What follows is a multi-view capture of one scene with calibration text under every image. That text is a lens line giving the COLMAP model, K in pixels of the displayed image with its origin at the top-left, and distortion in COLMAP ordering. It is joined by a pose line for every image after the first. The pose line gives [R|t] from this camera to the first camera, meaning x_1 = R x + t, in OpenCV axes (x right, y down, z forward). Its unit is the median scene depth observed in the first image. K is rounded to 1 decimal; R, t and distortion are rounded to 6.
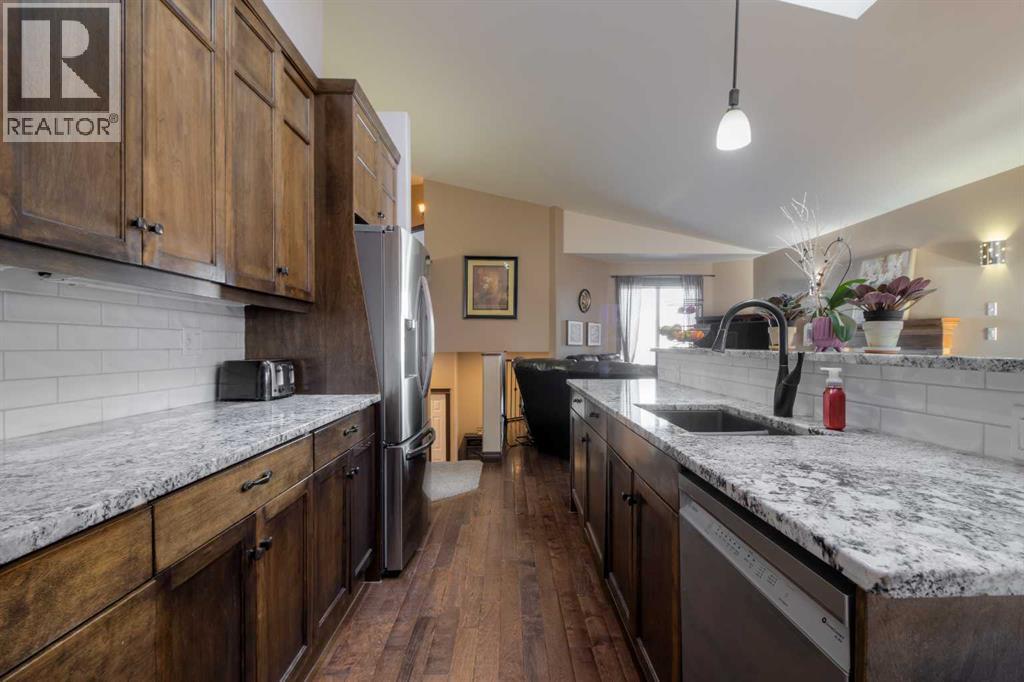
lens RADIAL K [[490.5, 0, 519.8], [0, 490.5, 348.8], [0, 0, 1]] dist [-0.001611, 0.000479]
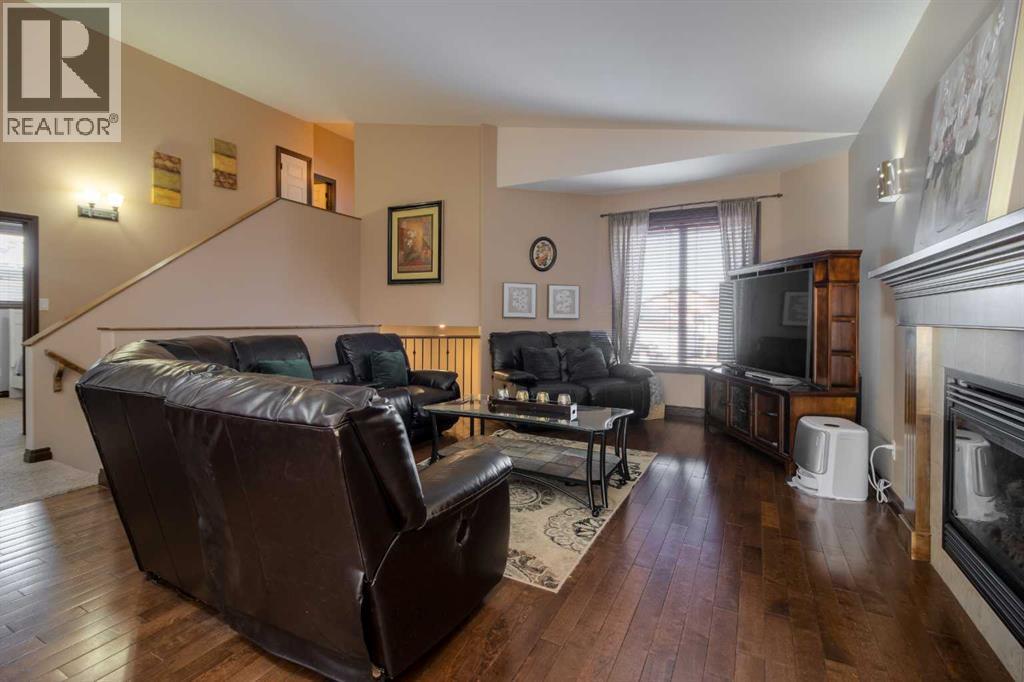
lens RADIAL K [[477.8, 0, 501.3], [0, 477.8, 322.5], [0, 0, 1]] dist [0.016572, -0.004673]
pose [[0.861079, 0.009936, -0.508374, 0.638475], [-0.008543, 0.999951, 0.005073, -0.005048], [0.508399, -0.000025, 0.861121, 0.576057]]
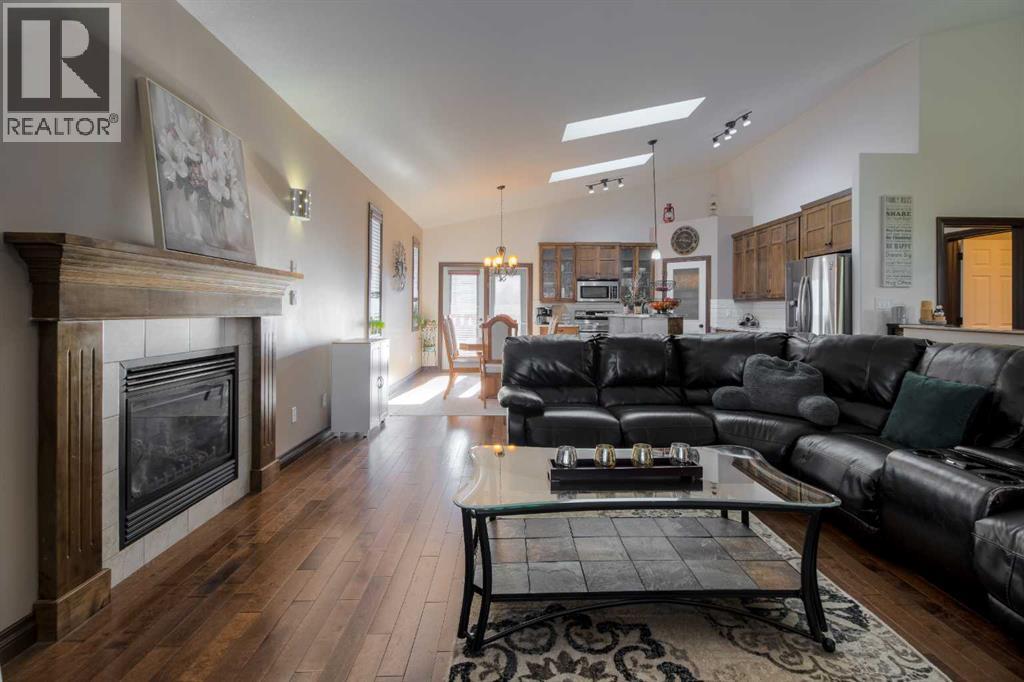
lens RADIAL K [[508.5, 0, 515.5], [0, 508.5, 306.9], [0, 0, 1]] dist [0.018600, -0.006210]
pose [[-0.999986, -0.003471, -0.003938, 0.451598], [-0.003472, 0.999994, 0.000178, -0.012463], [0.003938, 0.000192, -0.999992, 1.463915]]
